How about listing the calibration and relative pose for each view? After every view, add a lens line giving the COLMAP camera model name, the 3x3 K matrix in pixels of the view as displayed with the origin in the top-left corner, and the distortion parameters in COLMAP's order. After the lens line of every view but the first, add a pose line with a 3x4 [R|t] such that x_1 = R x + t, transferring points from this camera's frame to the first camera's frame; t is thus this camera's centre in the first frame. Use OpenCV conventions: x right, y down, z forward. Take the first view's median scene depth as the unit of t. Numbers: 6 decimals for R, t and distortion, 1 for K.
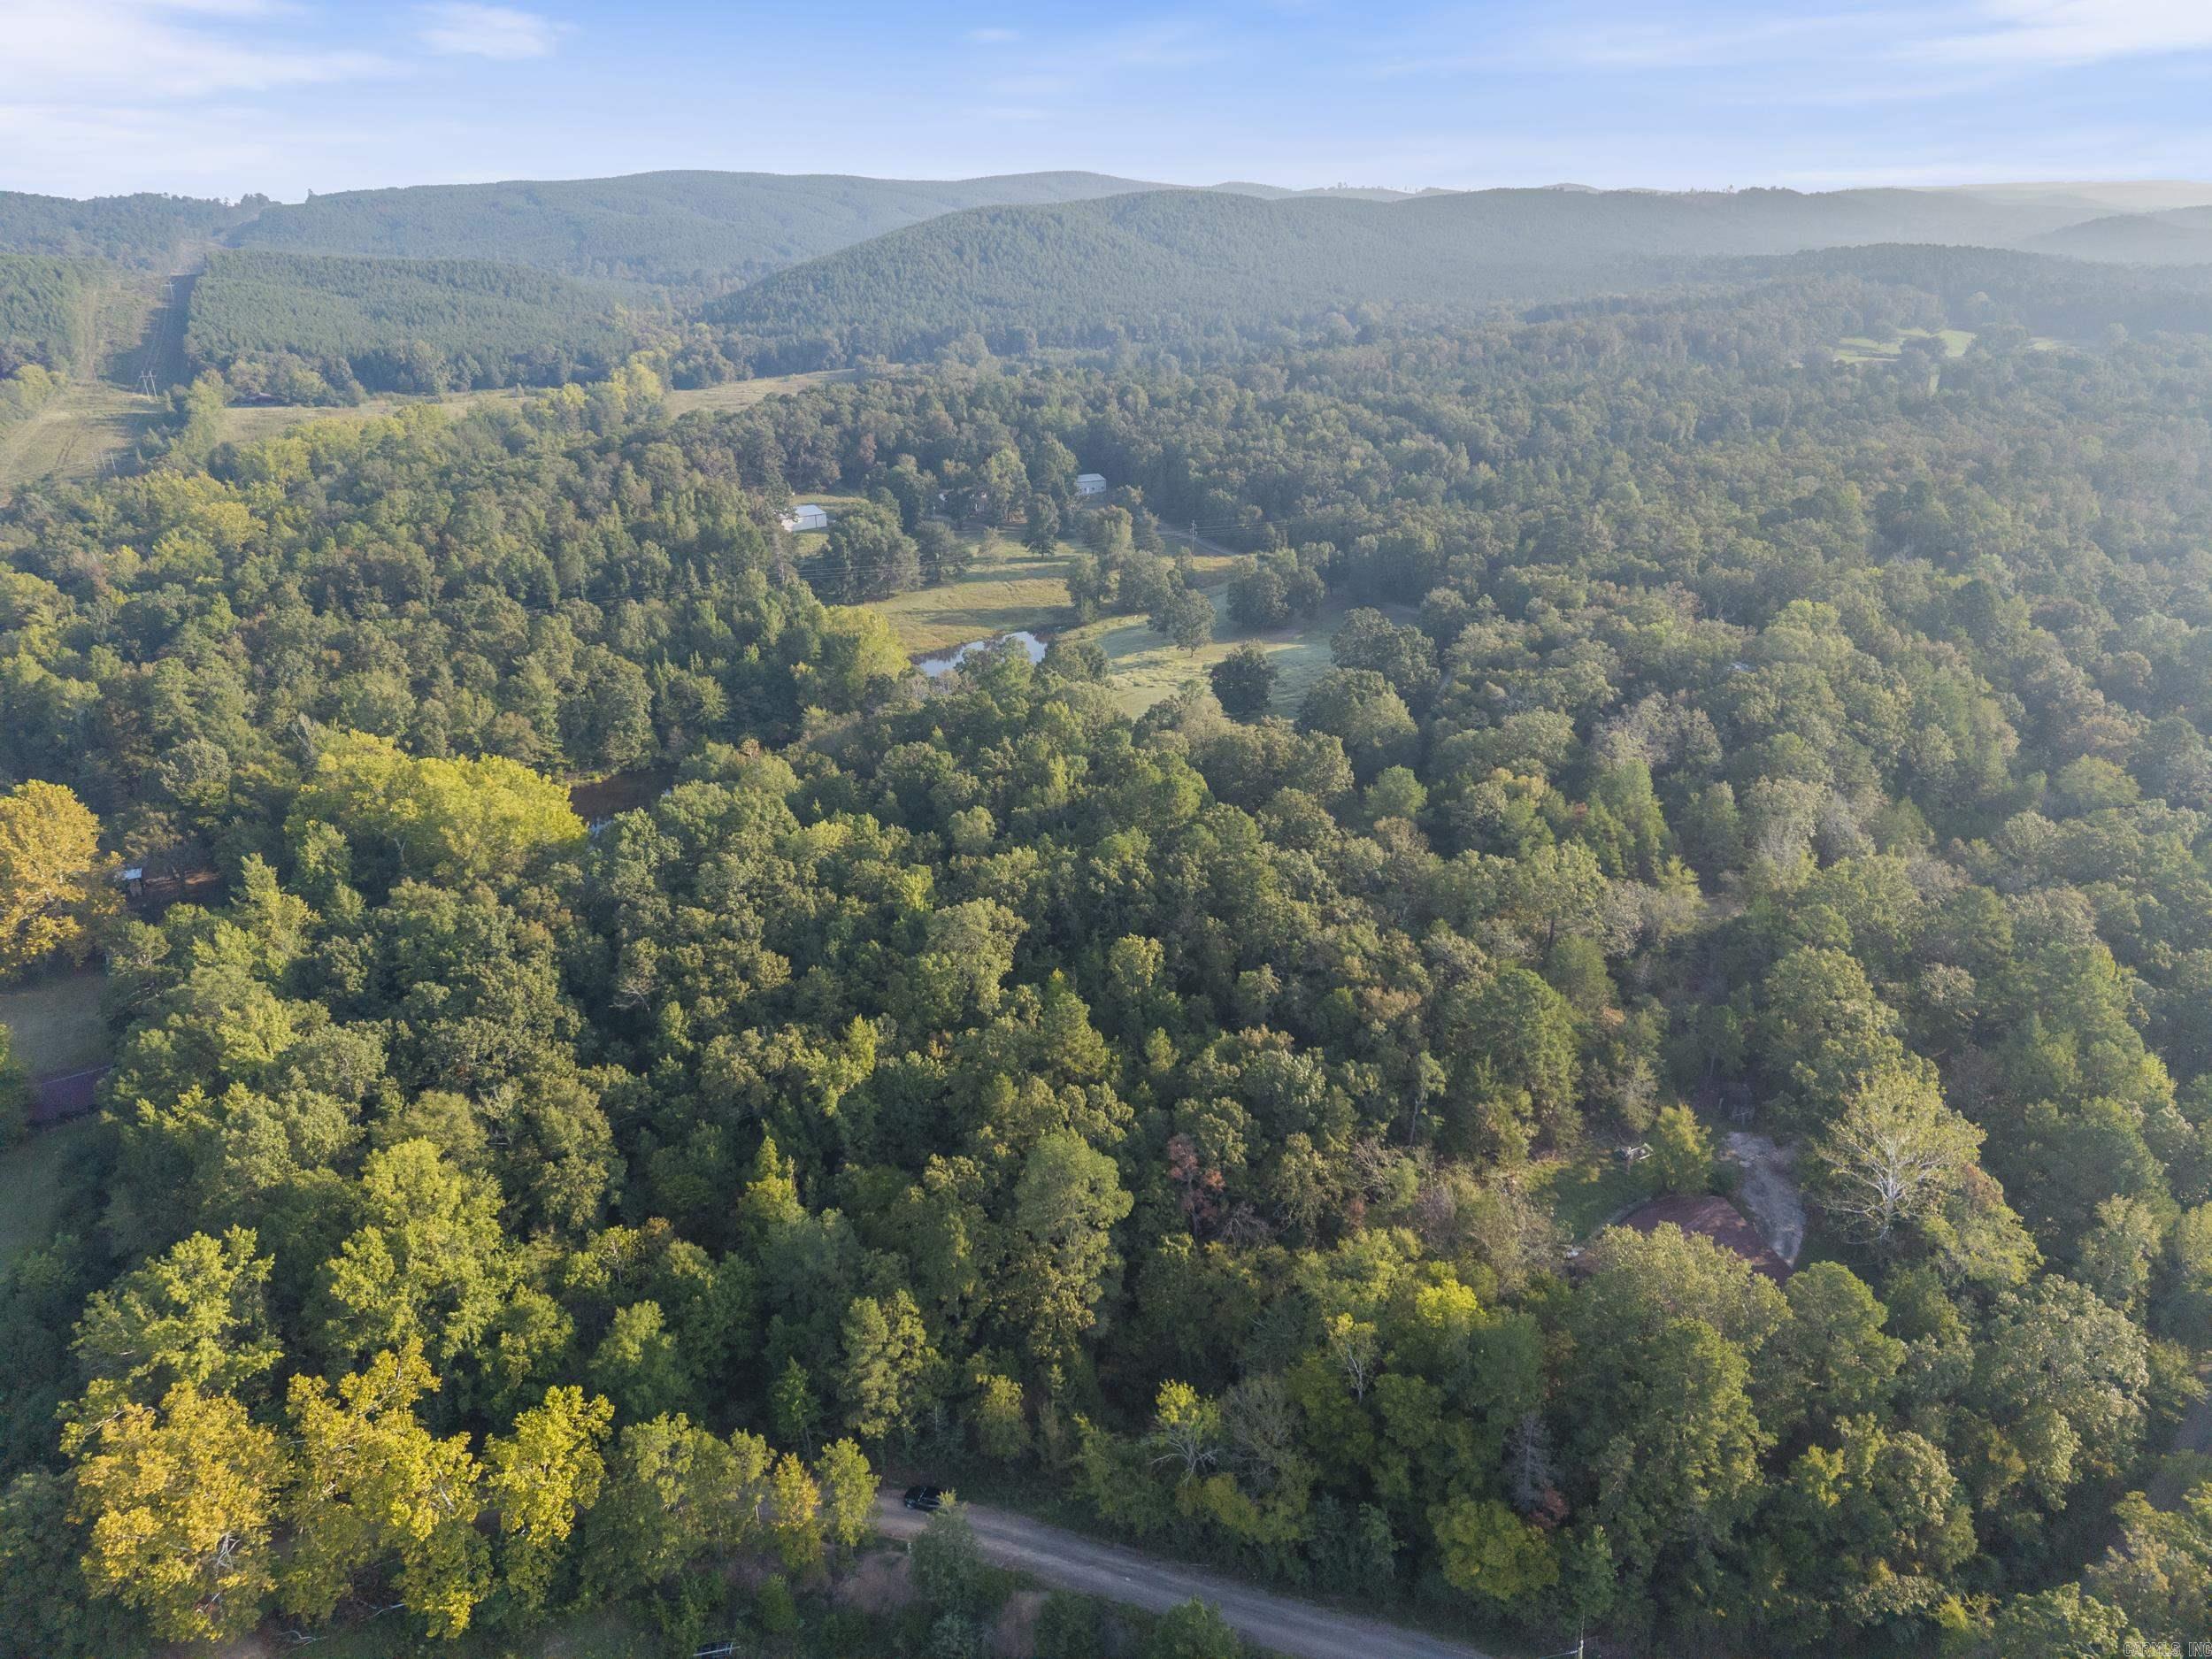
lens RADIAL K [[1461.3, 0, 1100.3], [0, 1461.3, 849.3], [0, 0, 1]] dist [0.024768, -0.018182]
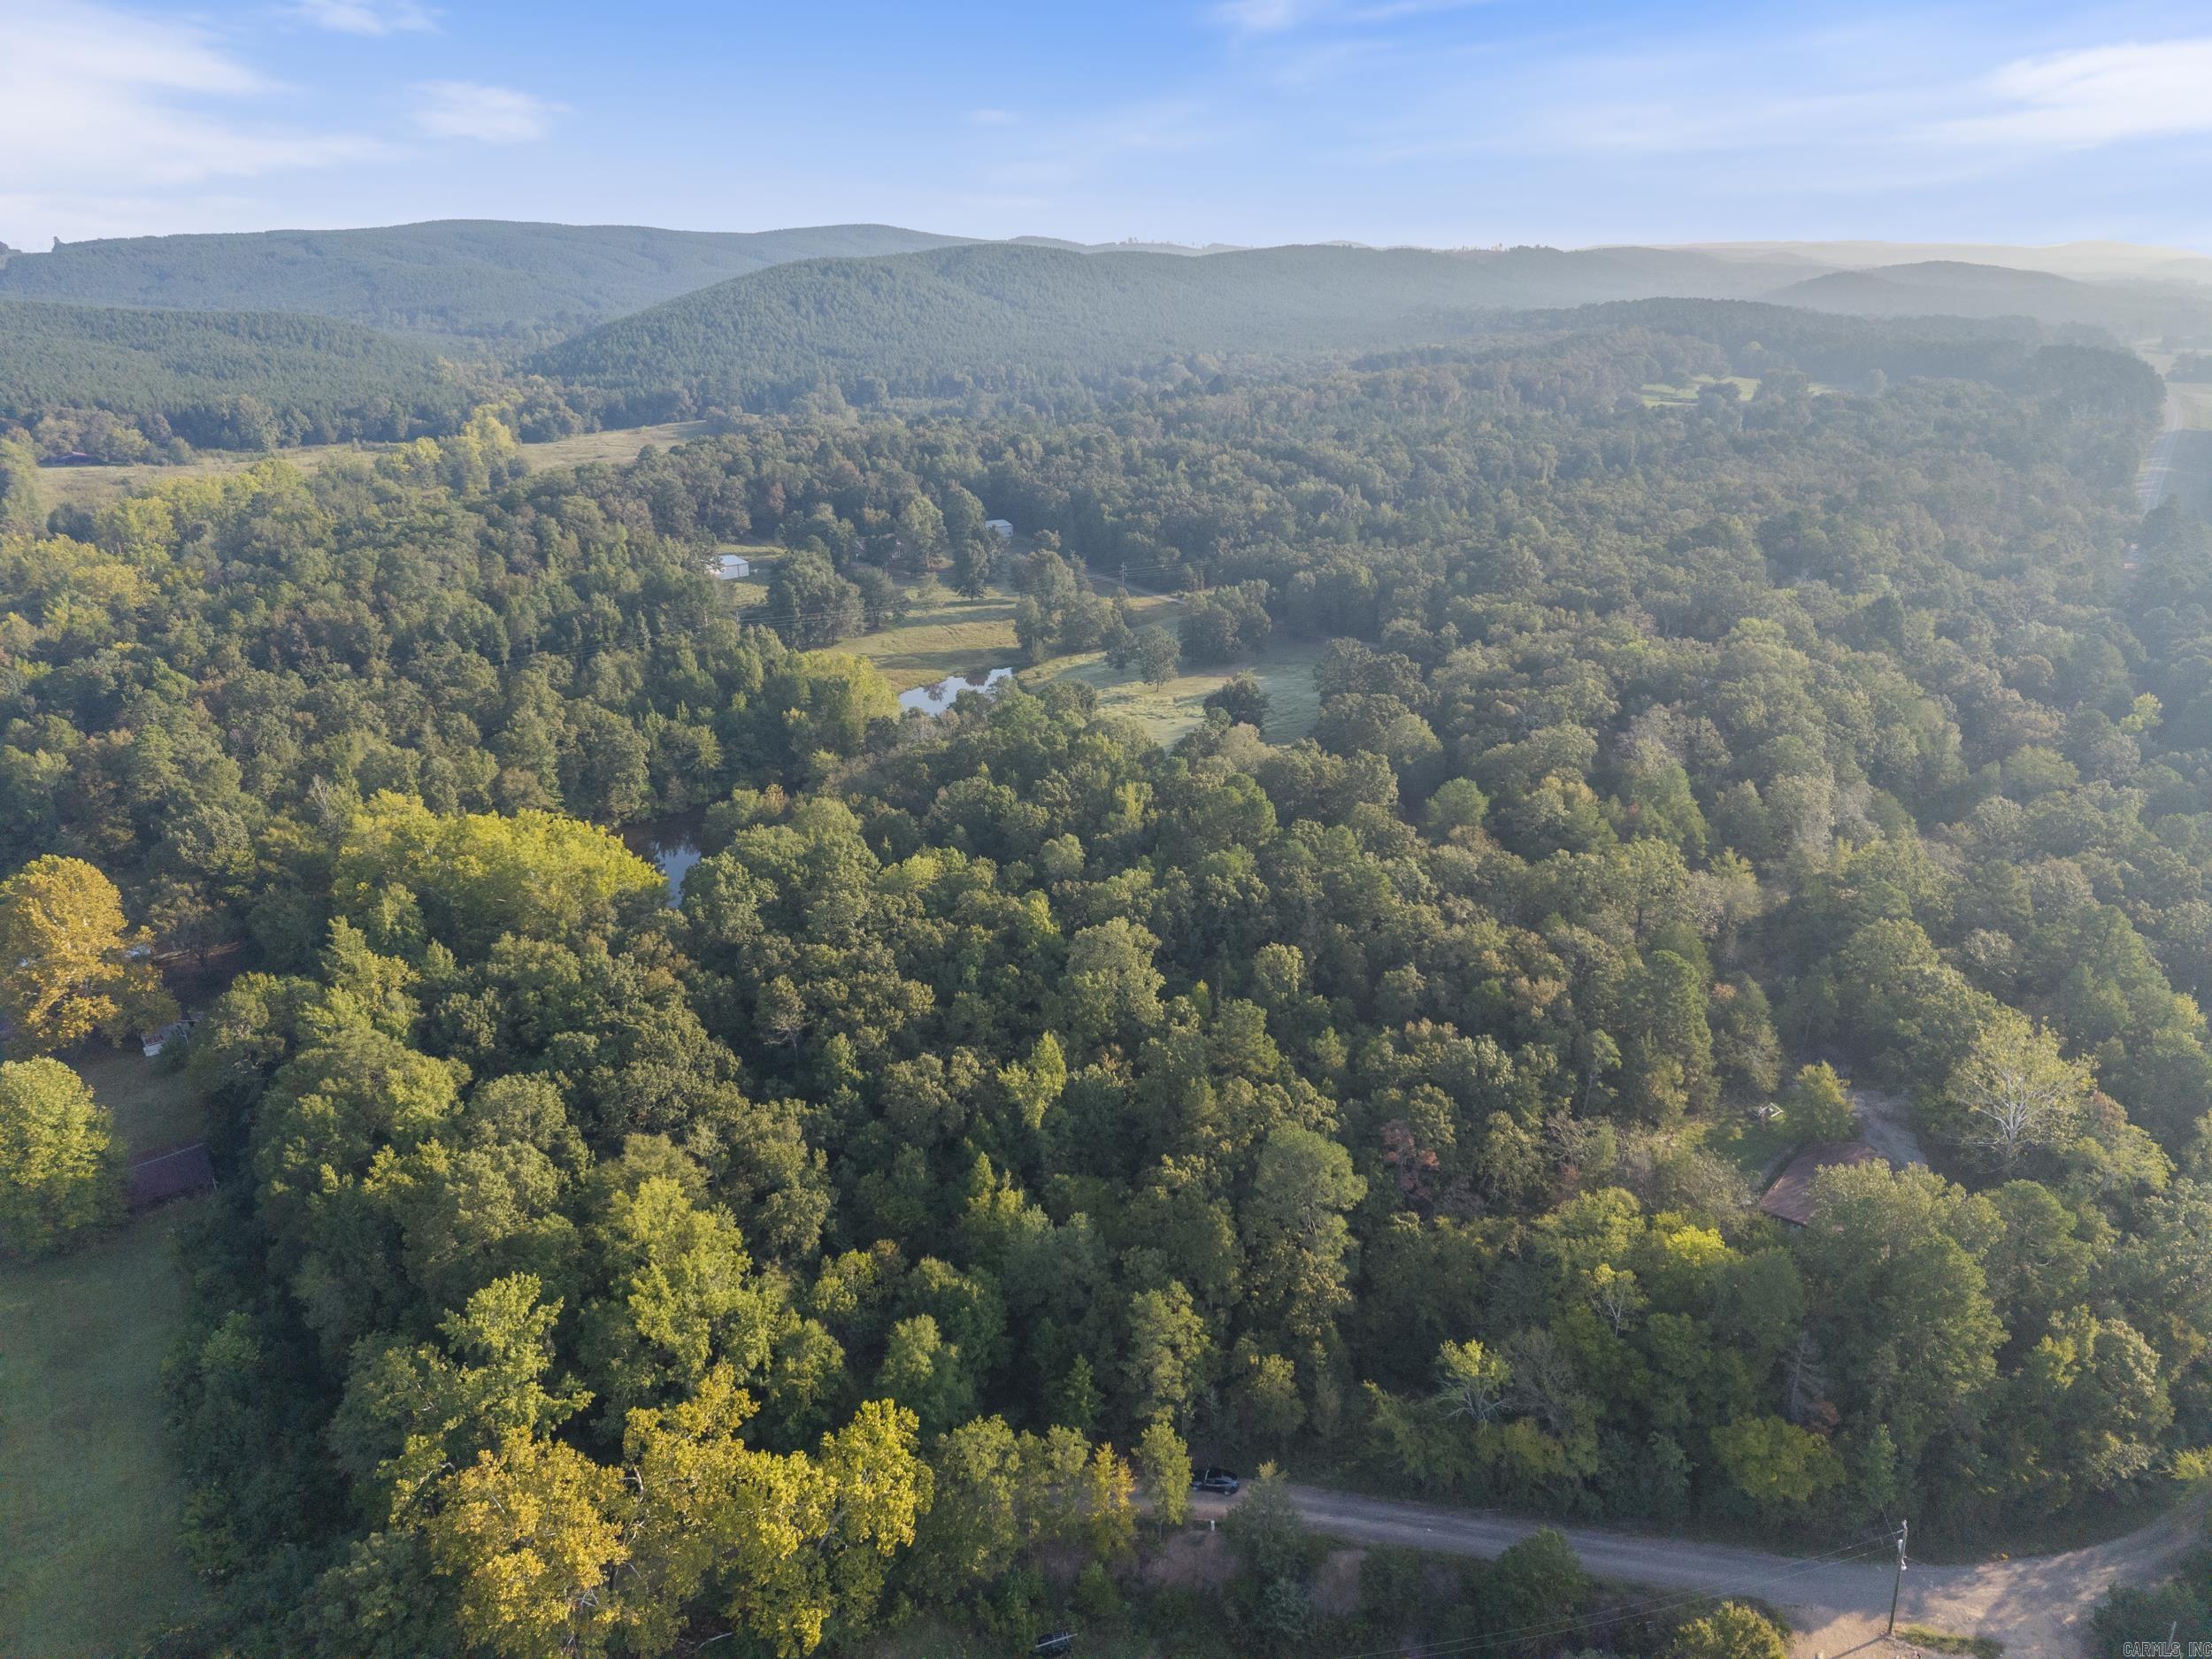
lens RADIAL K [[1461.3, 0, 1100.3], [0, 1461.3, 849.3], [0, 0, 1]] dist [0.024768, -0.018182]
pose [[0.990571, -0.047009, 0.128683, -0.173456], [0.050954, 0.998321, -0.027537, 0.009728], [-0.127173, 0.033834, 0.991303, -0.025049]]
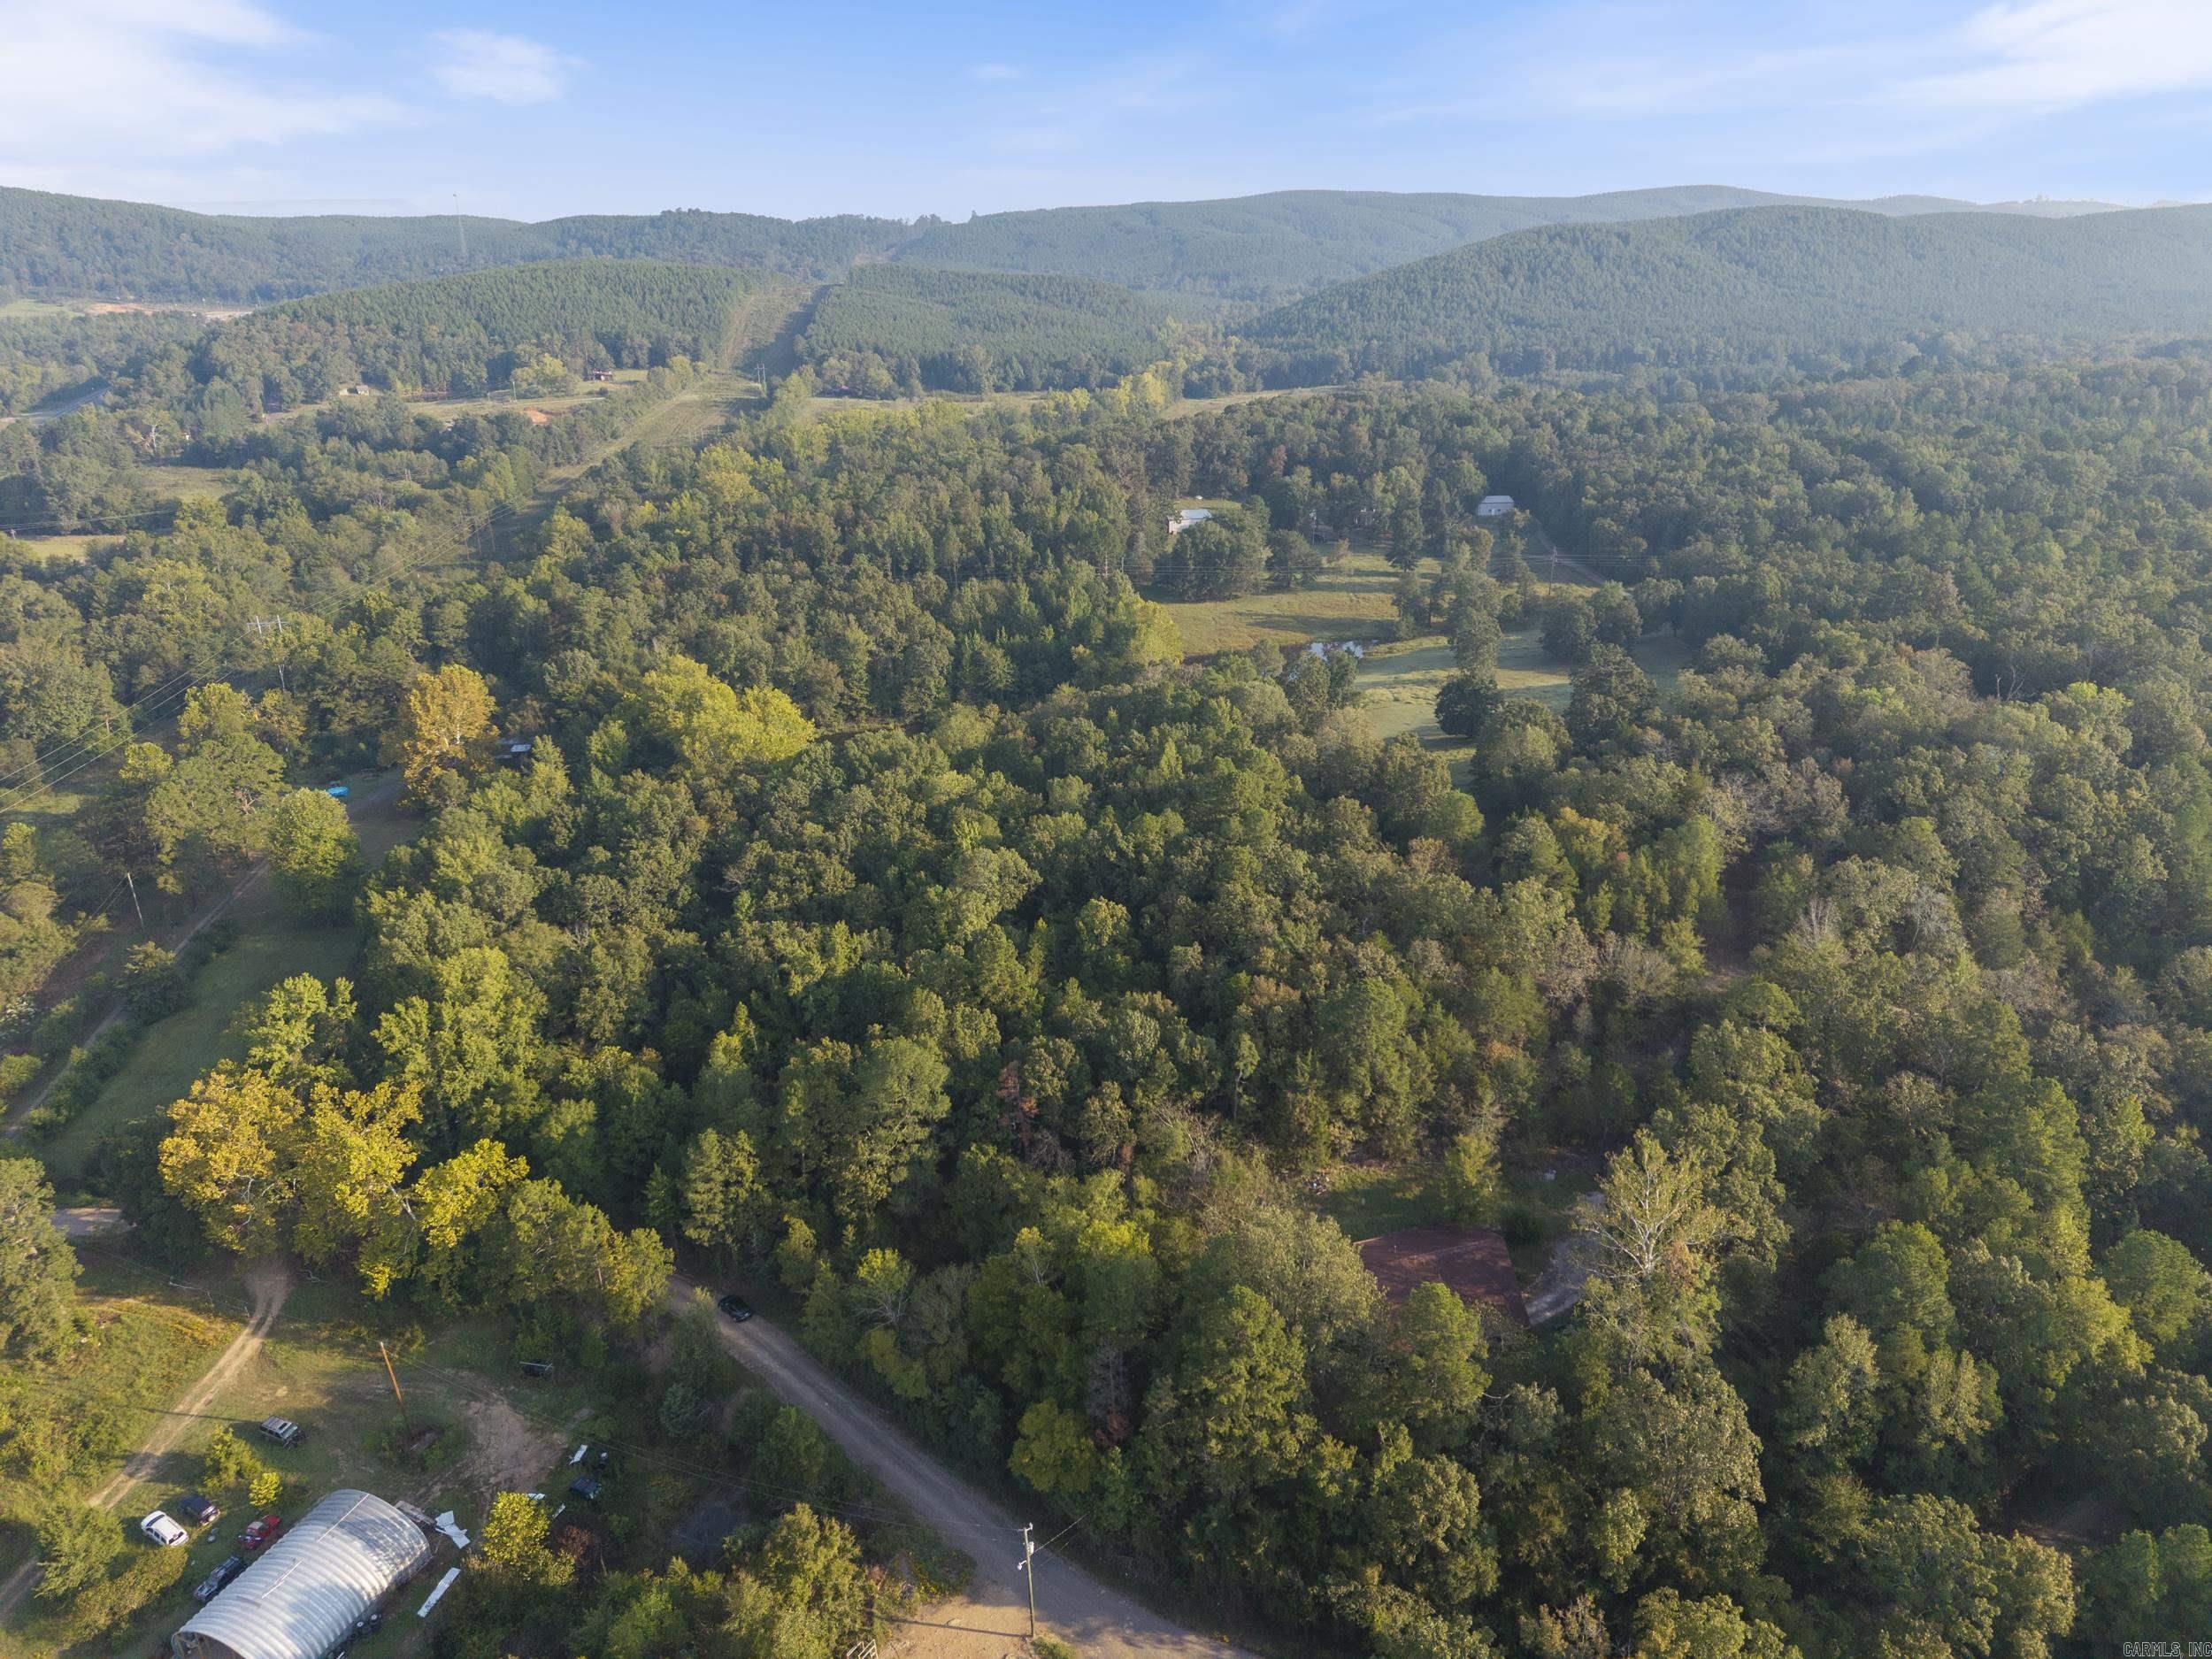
lens RADIAL K [[1460.6, 0, 1106.0], [0, 1460.6, 829.5], [0, 0, 1]] dist [0.050020, -0.058158]
pose [[0.923479, 0.147110, -0.354323, 0.300123], [-0.154804, 0.987922, 0.006702, -0.000208], [0.351030, 0.048661, 0.935099, -0.024419]]
